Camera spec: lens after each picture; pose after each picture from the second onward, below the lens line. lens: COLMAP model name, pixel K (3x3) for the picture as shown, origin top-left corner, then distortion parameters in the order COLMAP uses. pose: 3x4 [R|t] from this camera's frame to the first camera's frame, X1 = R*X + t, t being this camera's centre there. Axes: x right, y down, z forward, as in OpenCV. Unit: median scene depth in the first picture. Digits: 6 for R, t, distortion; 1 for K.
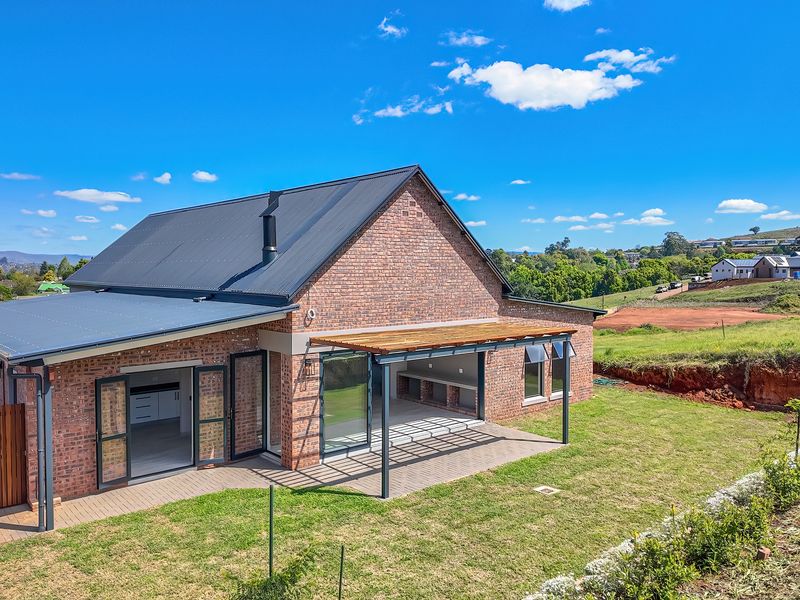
lens RADIAL K [[619.9, 0, 400.9], [0, 619.9, 297.6], [0, 0, 1]] dist [0.108057, -0.169036]
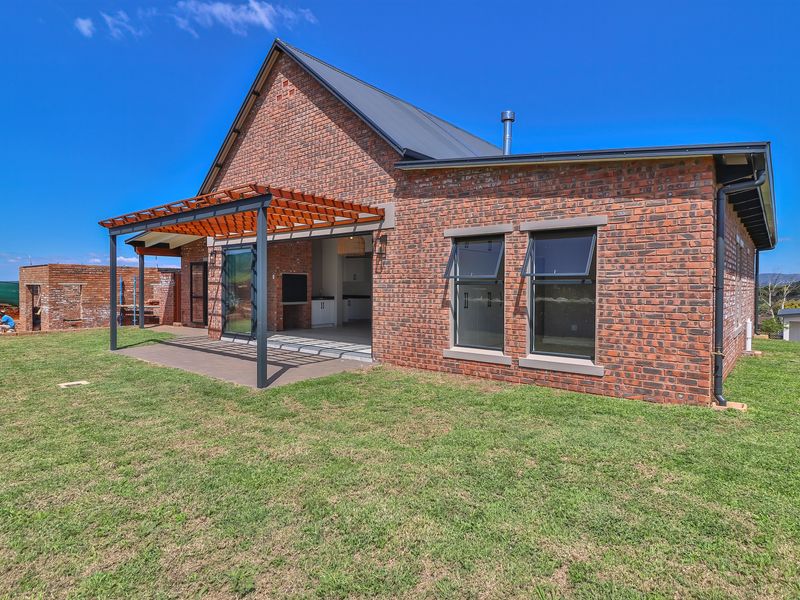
lens RADIAL K [[464.3, 0, 403.3], [0, 464.3, 294.3], [0, 0, 1]] dist [0.000945, -0.019991]
pose [[0.168526, 0.017363, -0.985544, 0.812132], [-0.046812, 0.998858, 0.009593, 0.158125], [0.984585, 0.044519, 0.169147, 1.215603]]
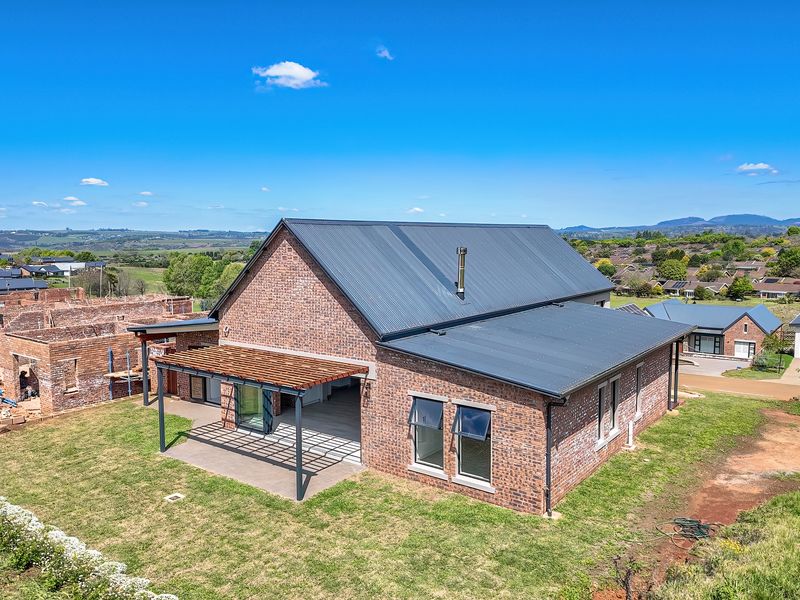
lens RADIAL K [[619.9, 0, 400.9], [0, 619.9, 297.6], [0, 0, 1]] dist [0.108057, -0.169036]
pose [[0.211322, 0.094287, -0.972858, 1.397404], [-0.036998, 0.995395, 0.088434, -0.196658], [0.976716, 0.017306, 0.213838, 1.086913]]
